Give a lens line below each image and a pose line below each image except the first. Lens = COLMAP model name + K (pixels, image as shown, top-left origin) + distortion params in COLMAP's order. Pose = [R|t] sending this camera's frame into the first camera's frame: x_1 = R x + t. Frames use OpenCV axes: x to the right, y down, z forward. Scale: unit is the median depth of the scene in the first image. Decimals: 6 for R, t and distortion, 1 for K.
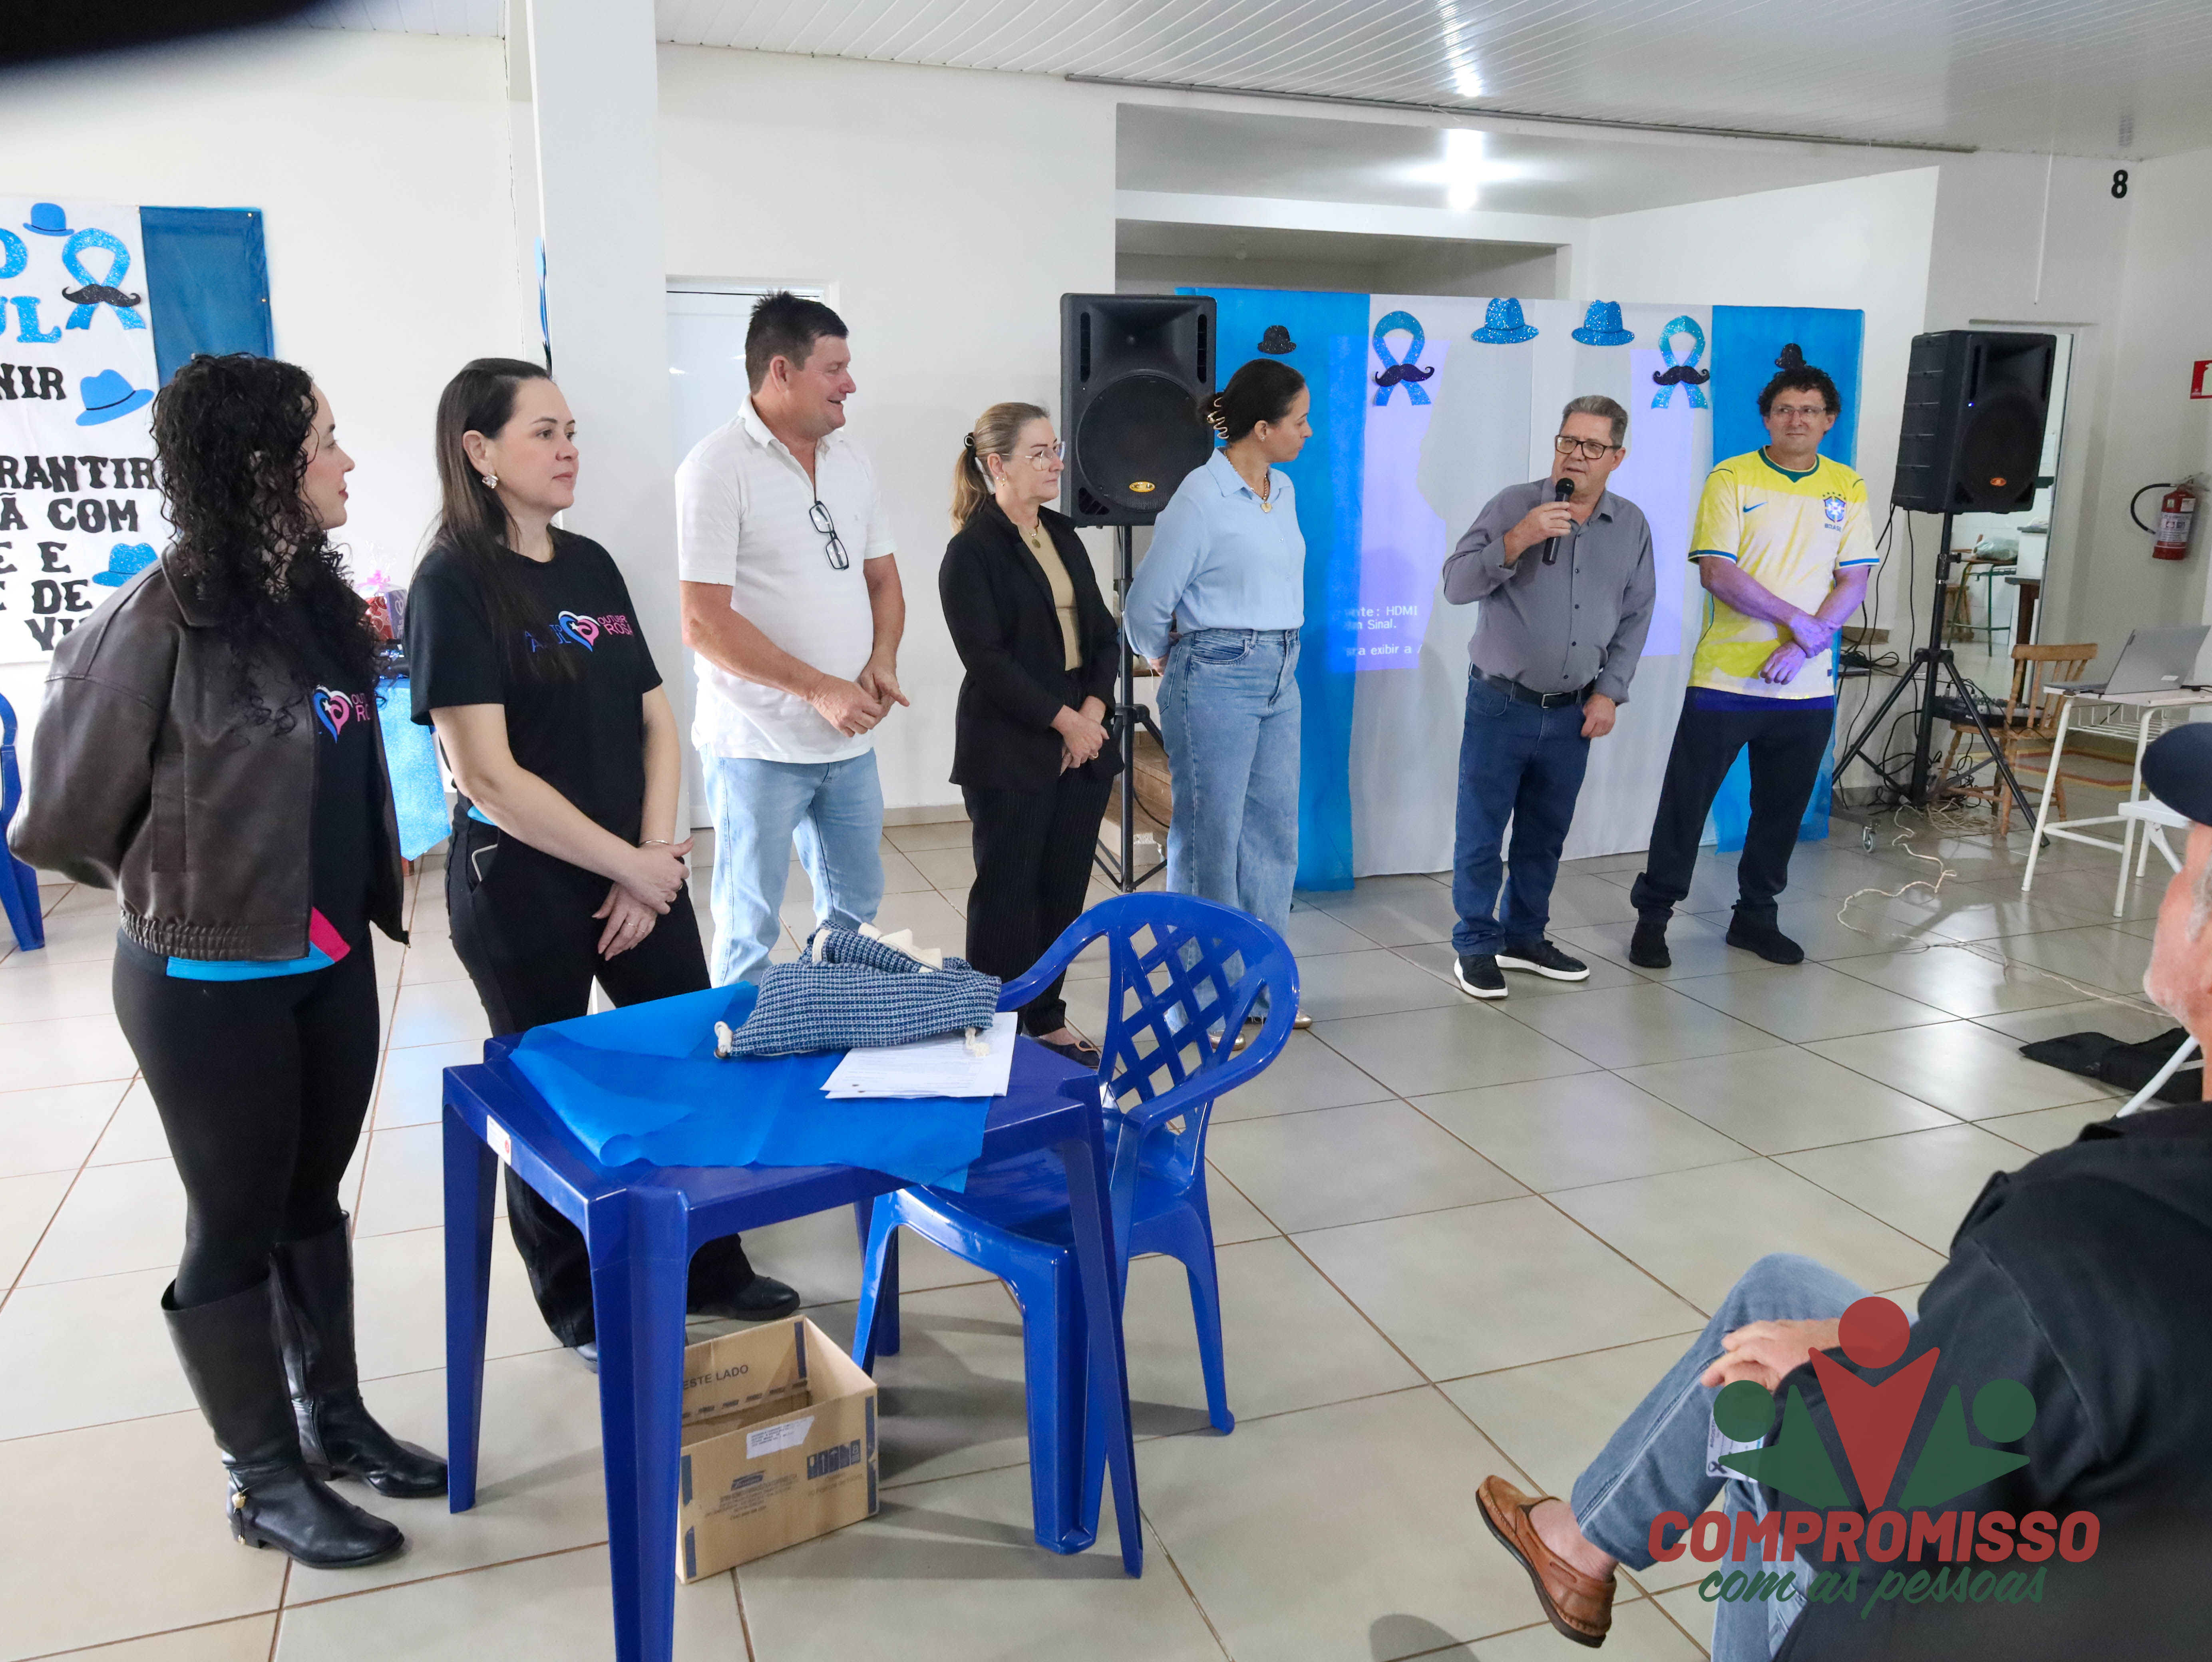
lens RADIAL K [[1690.2, 0, 1114.2], [0, 1690.2, 827.0], [0, 0, 1]] dist [0.005940, -0.005853]
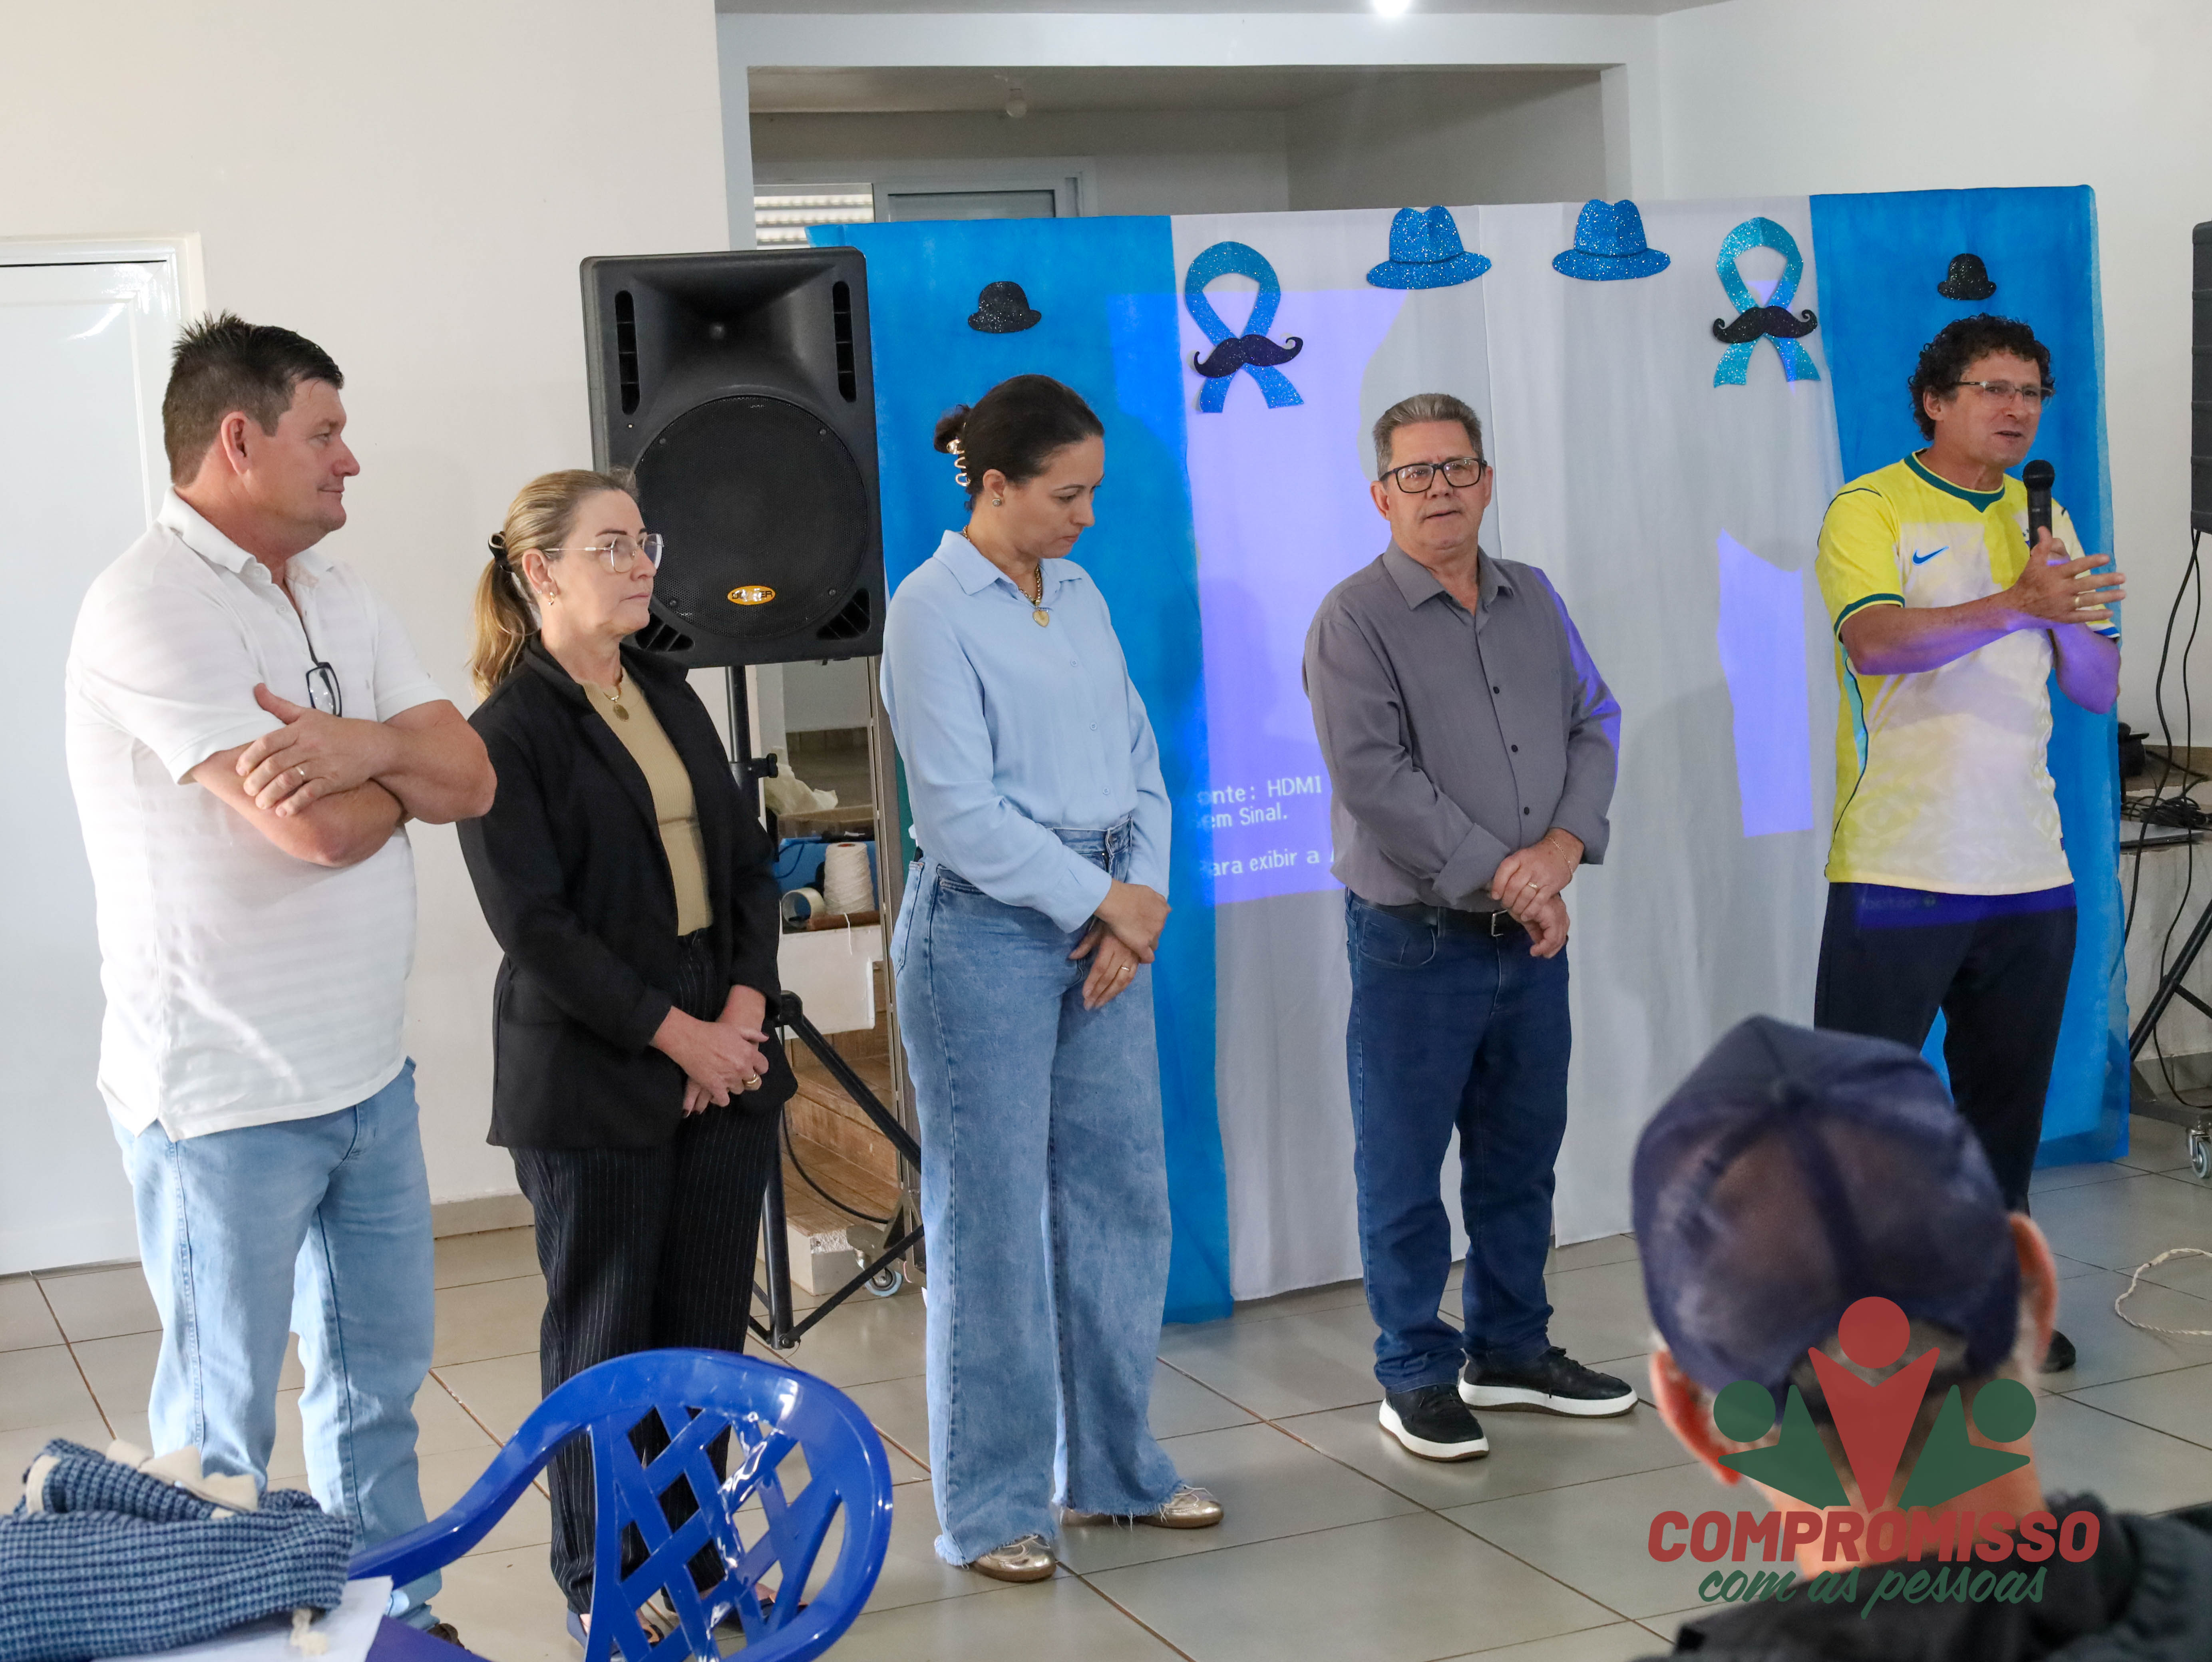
lens RADIAL K [[3497.8, 0, 1106.0], [0, 3497.8, 831.0], [0, 0, 1]] dist [0.018742, -0.004071]
pose [[0.996992, -0.060825, 0.048038, 0.064175], [0.065556, 0.992415, -0.103998, -0.001419], [-0.041348, 0.106835, 0.993417, -0.101759]]
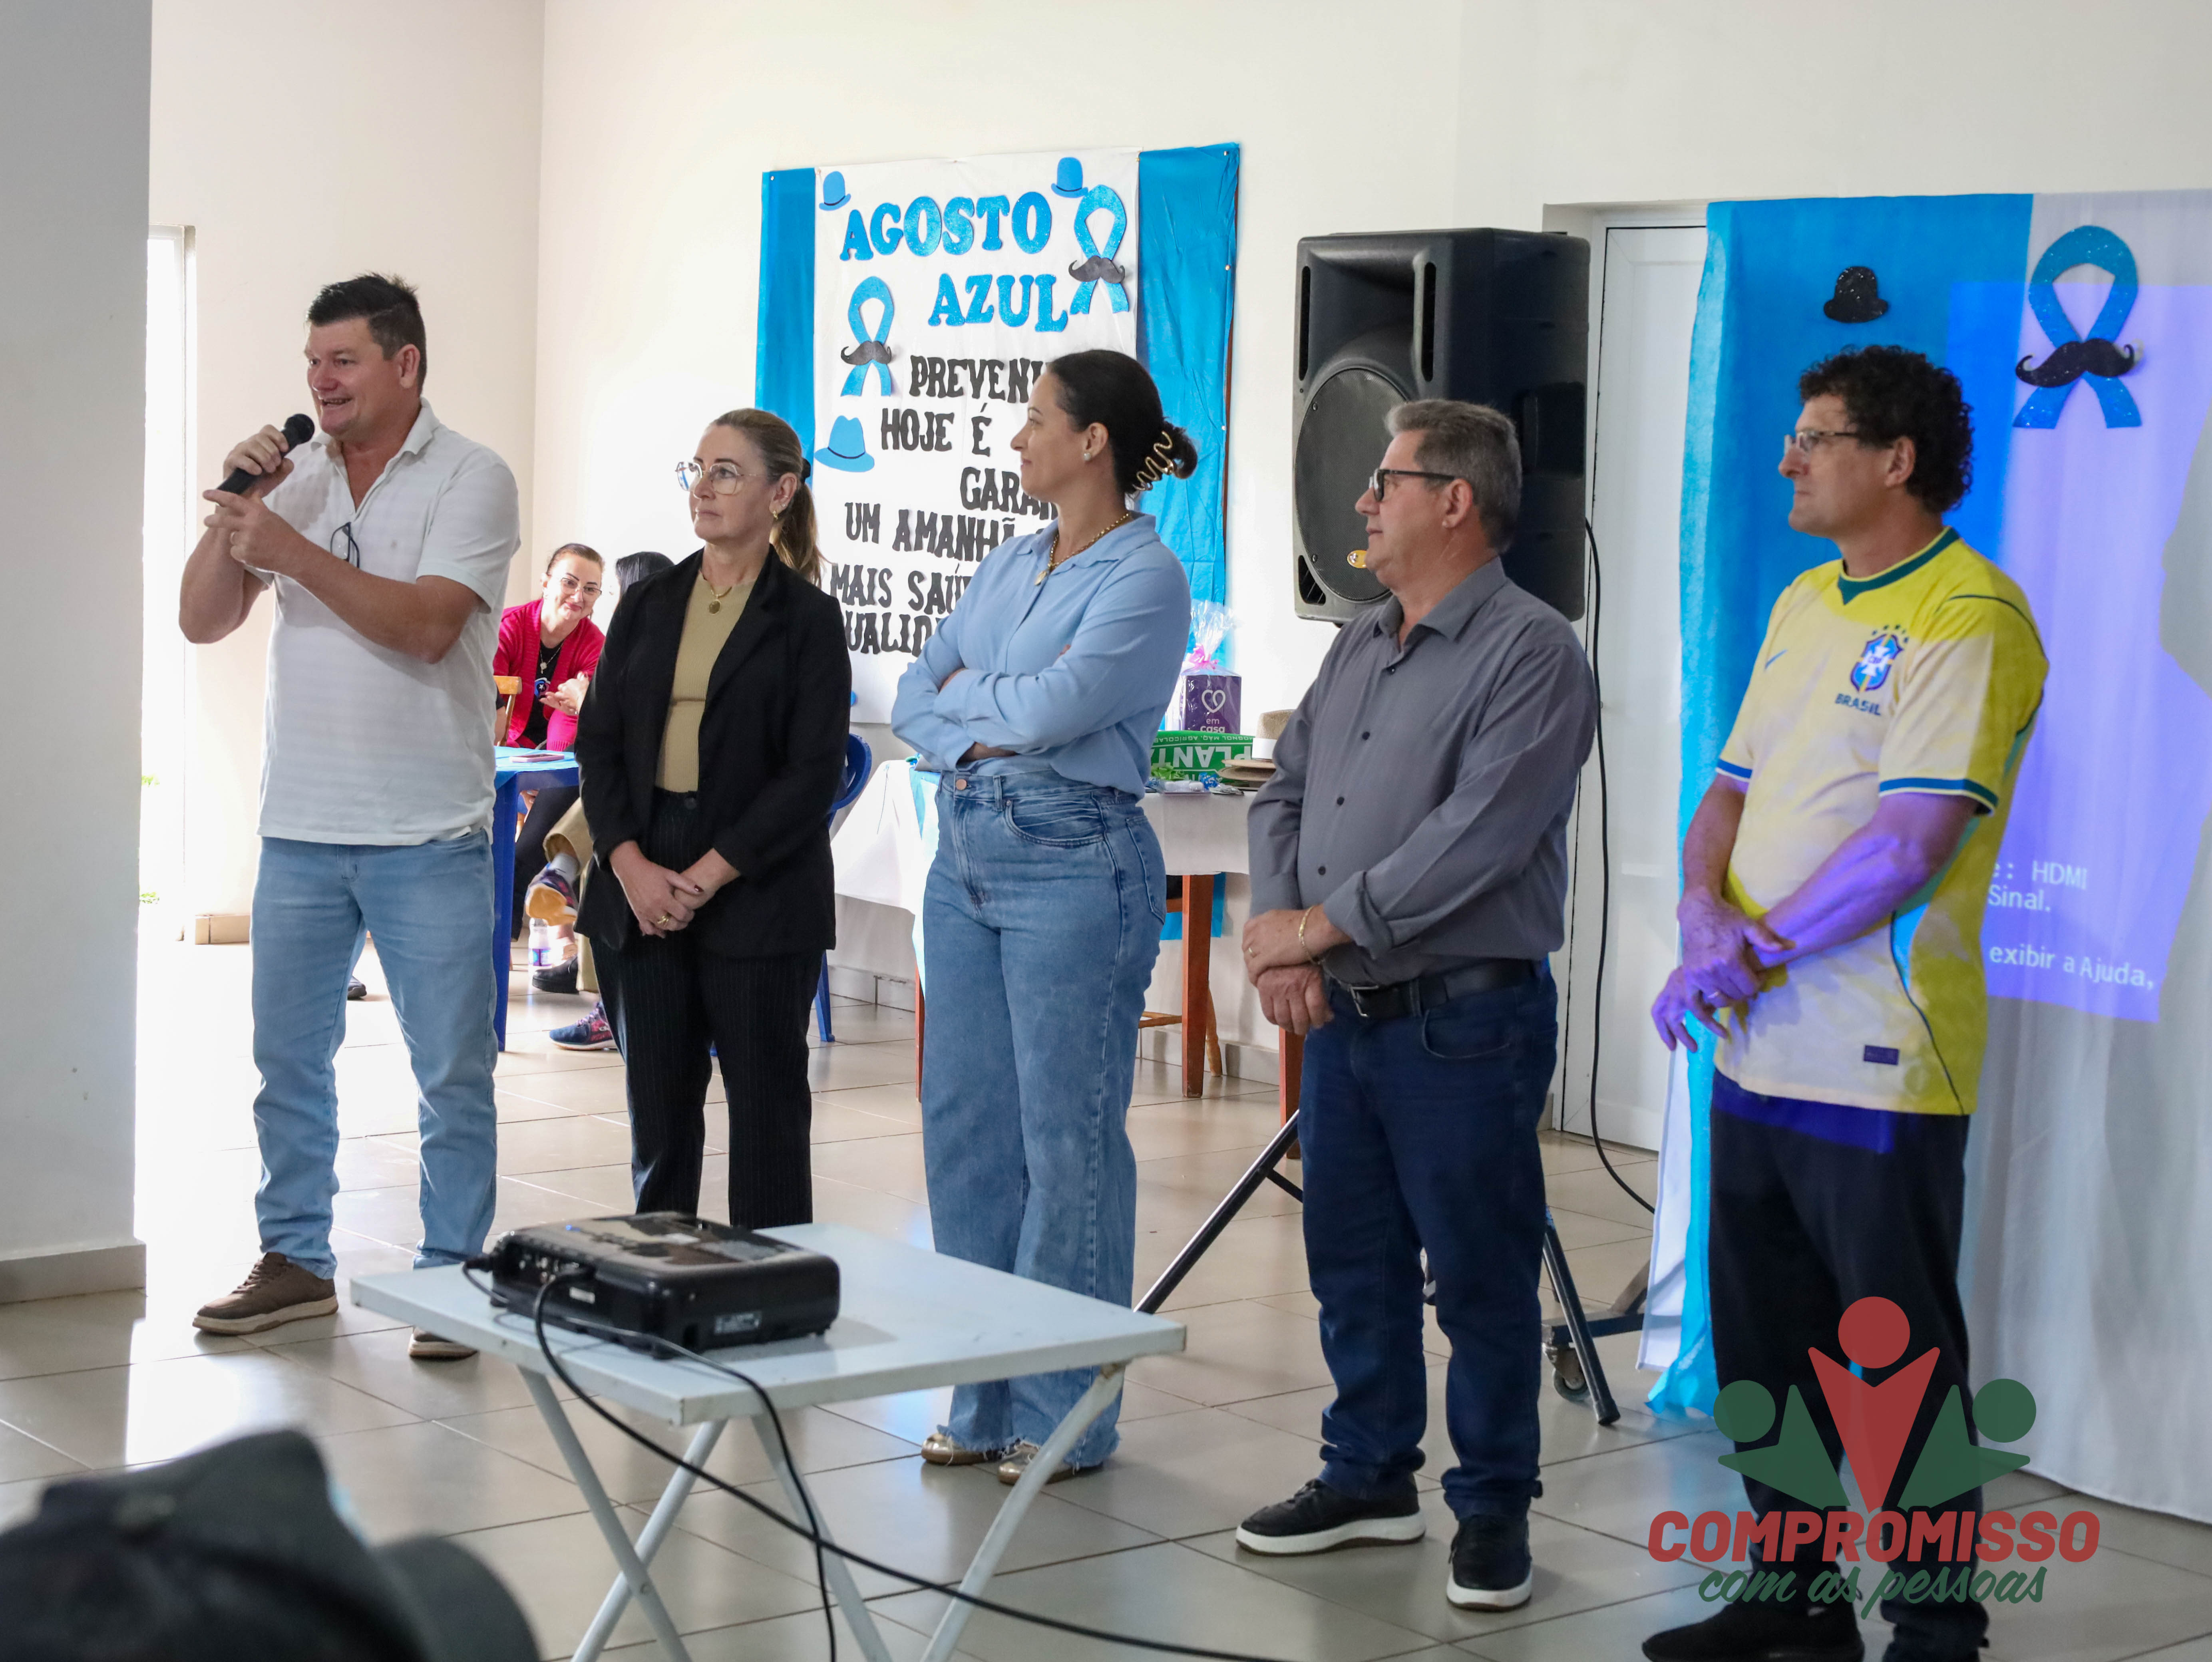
lens RADIAL K [[4047.5, 0, 1018.6], [0, 4047.5, 838.9], [0, 0, 1]] dist [-0.000607, 1.294348]
pose [[0.309609, 0.107819, -0.944731, 1.142540], [-0.232953, 0.971873, 0.034573, -0.119152], [0.921887, 0.209374, 0.326017, 0.424811]]
